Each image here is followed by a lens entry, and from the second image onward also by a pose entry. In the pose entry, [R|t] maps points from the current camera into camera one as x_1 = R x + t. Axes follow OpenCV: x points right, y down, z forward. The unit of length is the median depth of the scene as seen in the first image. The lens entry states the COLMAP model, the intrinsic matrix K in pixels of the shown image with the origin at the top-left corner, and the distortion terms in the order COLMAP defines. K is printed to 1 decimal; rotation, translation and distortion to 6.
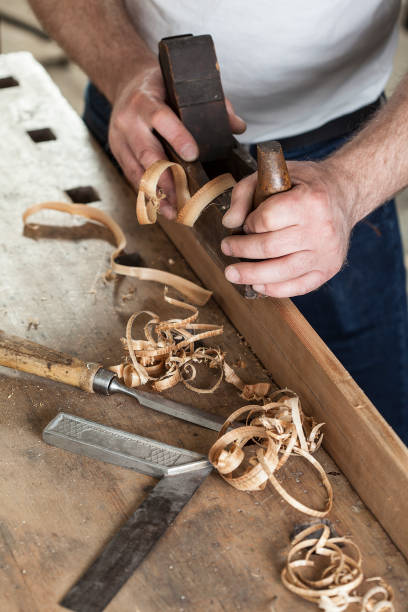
lens RADIAL K [[1889.9, 0, 204.0], [0, 1889.9, 306.0], [0, 0, 1]] dist [-0.157785, 0.045560]
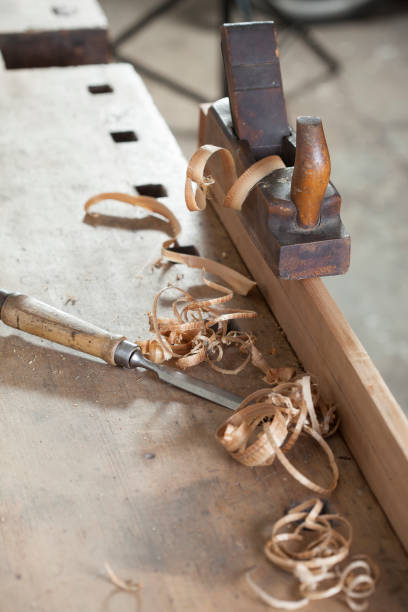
lens RADIAL K [[1889.9, 0, 204.0], [0, 1889.9, 306.0], [0, 0, 1]] dist [-0.157785, 0.045560]
pose [[0.989718, 0.071873, -0.123659, 0.105270], [-0.081404, 0.993943, -0.073825, 0.084124], [0.117604, 0.083133, 0.989575, 0.038578]]
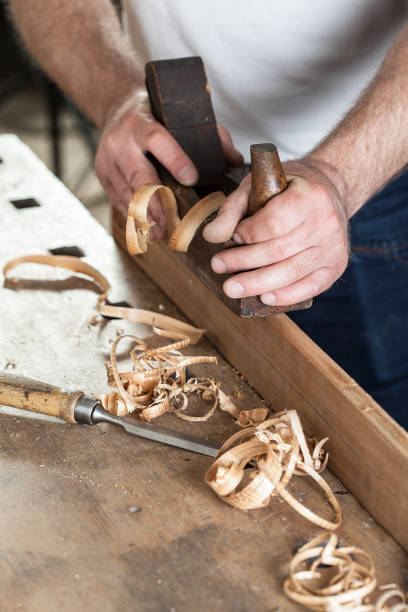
lens RADIAL K [[1889.9, 0, 204.0], [0, 1889.9, 306.0], [0, 0, 1]] dist [-0.157785, 0.045560]
pose [[0.999903, -0.013513, -0.003271, 0.007276], [0.012875, 0.988760, -0.148958, 0.126930], [0.005247, 0.148902, 0.988838, 0.092608]]
